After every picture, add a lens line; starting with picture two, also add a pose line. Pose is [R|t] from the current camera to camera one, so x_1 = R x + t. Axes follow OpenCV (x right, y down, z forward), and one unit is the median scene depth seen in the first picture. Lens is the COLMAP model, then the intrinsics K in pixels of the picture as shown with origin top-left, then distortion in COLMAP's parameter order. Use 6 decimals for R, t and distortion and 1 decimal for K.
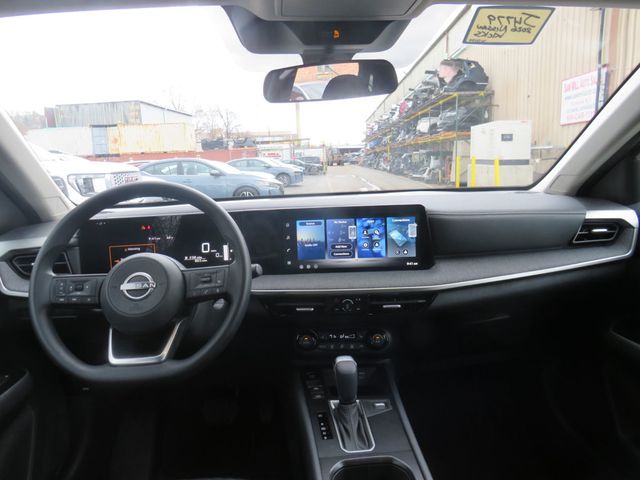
lens RADIAL K [[444.1, 0, 319.3], [0, 444.1, 249.2], [0, 0, 1]] dist [-0.061887, -0.002247]
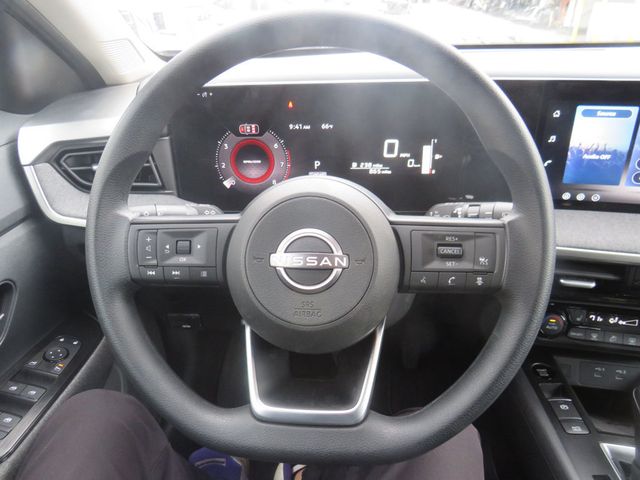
lens RADIAL K [[440.1, 0, 306.0], [0, 440.1, 238.9], [0, 0, 1]] dist [-0.060114, 0.048116]
pose [[0.982769, 0.095187, -0.158443, -0.273548], [-0.041889, 0.949596, 0.310665, -0.063222], [0.180028, -0.298675, 0.937221, 0.457541]]
